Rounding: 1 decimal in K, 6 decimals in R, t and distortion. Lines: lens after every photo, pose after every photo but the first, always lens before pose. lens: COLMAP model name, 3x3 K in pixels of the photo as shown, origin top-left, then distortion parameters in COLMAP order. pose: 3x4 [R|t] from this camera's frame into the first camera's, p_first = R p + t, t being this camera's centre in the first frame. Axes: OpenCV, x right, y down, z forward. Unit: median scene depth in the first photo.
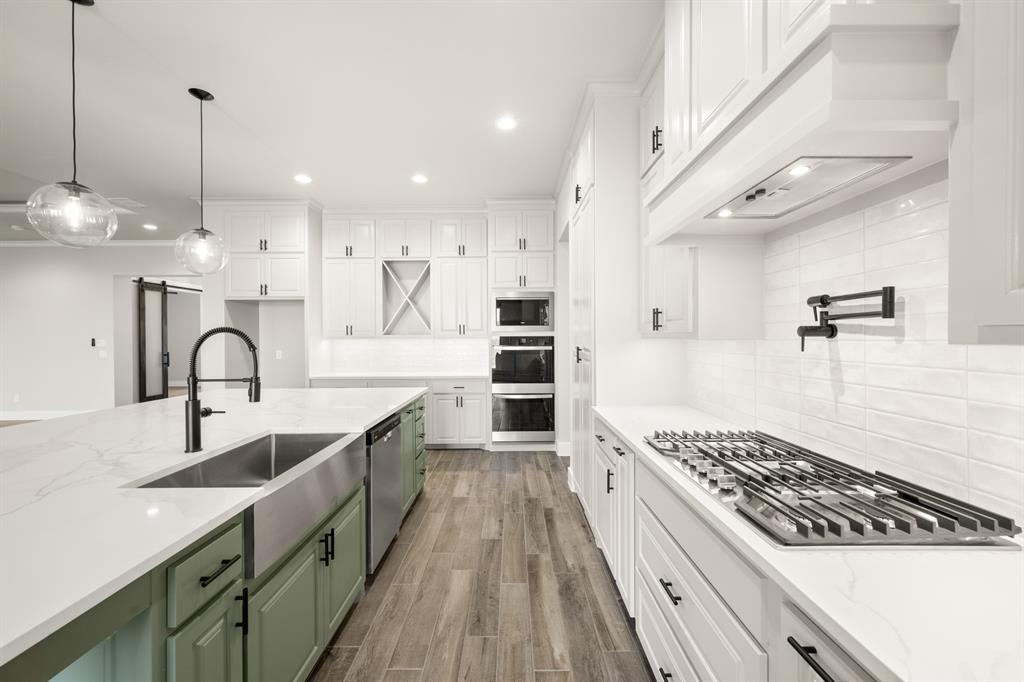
lens RADIAL K [[403.3, 0, 514.1], [0, 403.3, 338.7], [0, 0, 1]] dist [0.002083, 0.000518]
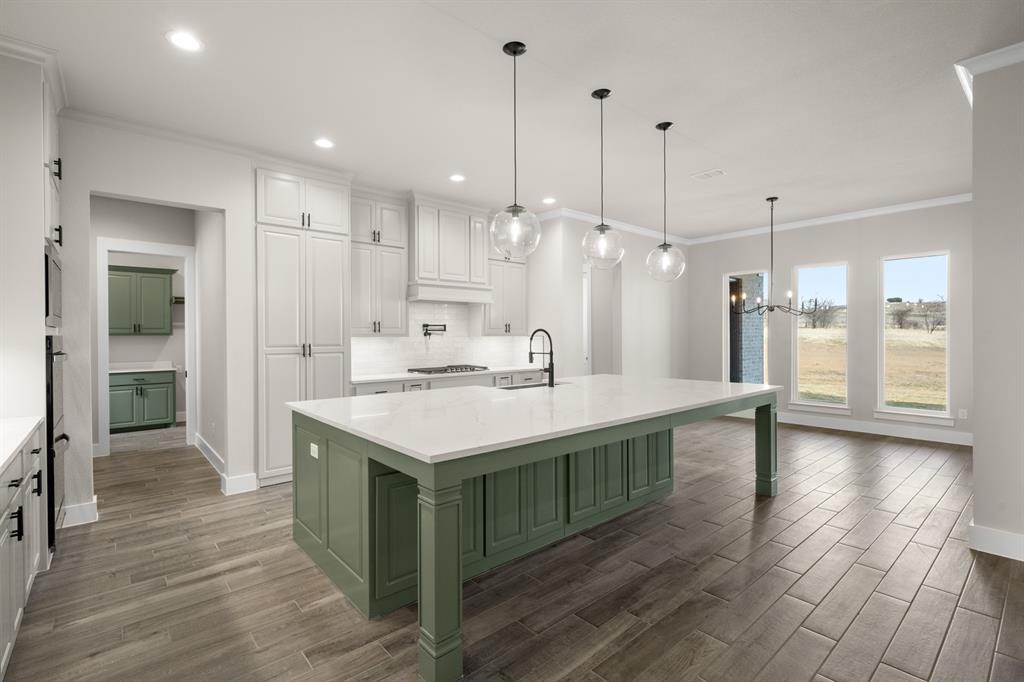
lens RADIAL K [[469.9, 0, 512.5], [0, 469.9, 337.3], [0, 0, 1]] dist [-0.000706, -0.000217]
pose [[-0.652983, 0.006309, 0.757347, -0.867997], [0.012499, 0.999919, 0.002447, 0.002621], [-0.757270, 0.011064, -0.653008, 0.948806]]
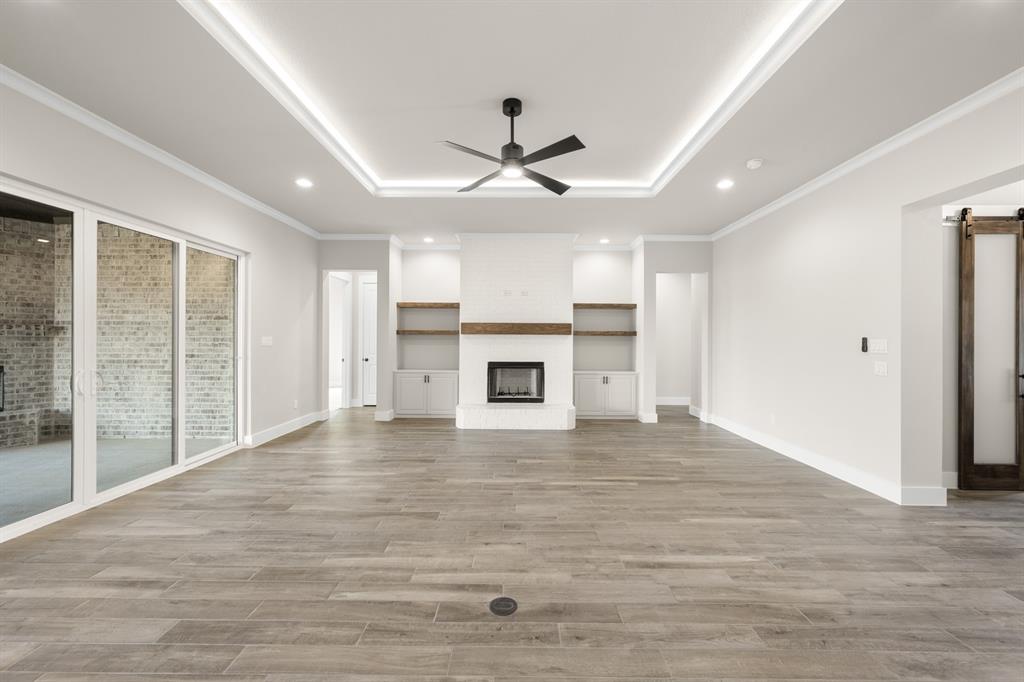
lens RADIAL K [[403.3, 0, 514.1], [0, 403.3, 338.7], [0, 0, 1]] dist [0.002083, 0.000518]
pose [[-0.012173, 0.003842, -0.999919, -0.720890], [-0.007379, 0.999965, 0.003932, 0.003656], [0.999899, 0.007426, -0.012144, 0.781240]]
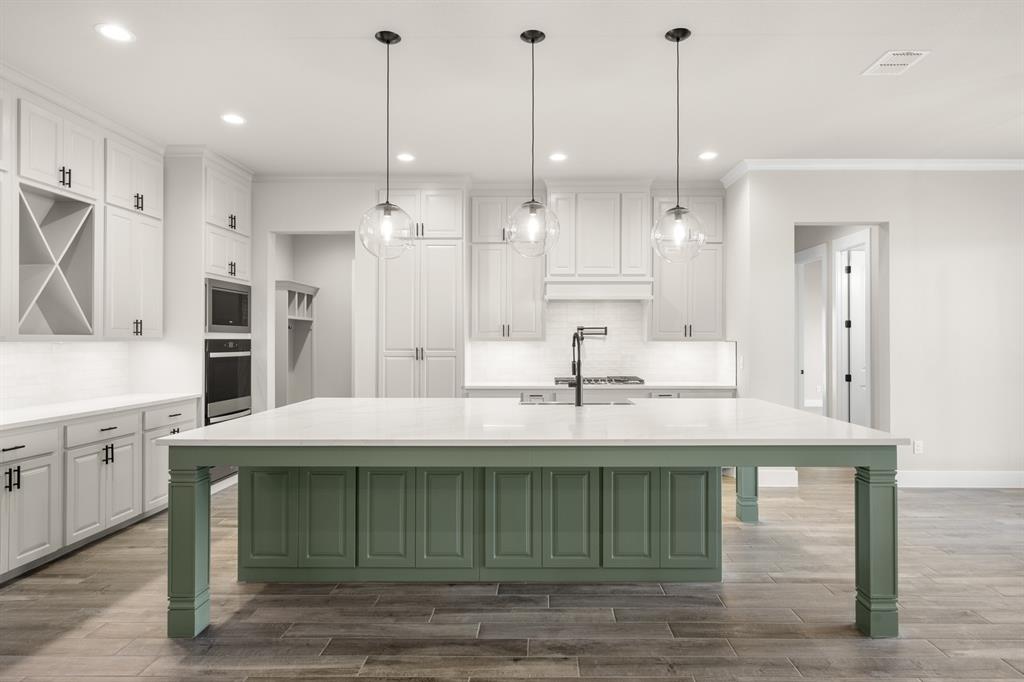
lens RADIAL K [[577.1, 0, 535.5], [0, 577.1, 337.9], [0, 0, 1]] dist [0.000054, -0.000301]
pose [[0.006785, 0.010065, 0.999926, -1.095572], [0.004775, 0.999938, -0.010098, 0.005712], [-0.999966, 0.004844, 0.006737, 0.399274]]
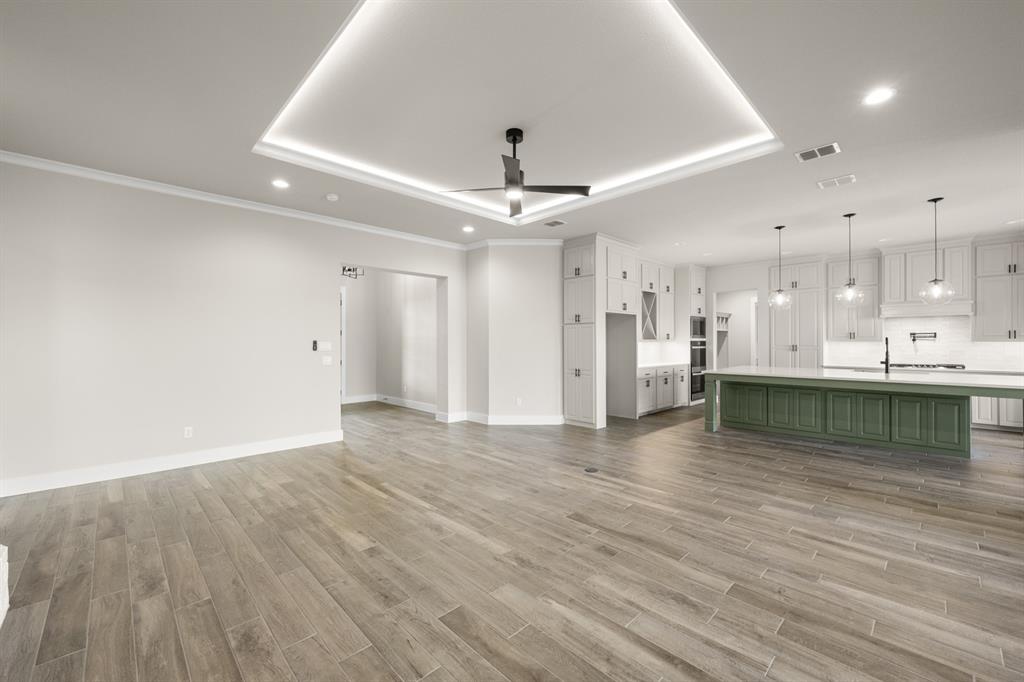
lens RADIAL K [[412.1, 0, 516.0], [0, 412.1, 339.1], [0, 0, 1]] dist [0.000283, 0.000303]
pose [[0.716276, 0.008695, 0.697763, -1.886207], [0.000912, 0.999910, -0.013396, 0.010493], [-0.697817, 0.010232, 0.716203, 0.236720]]
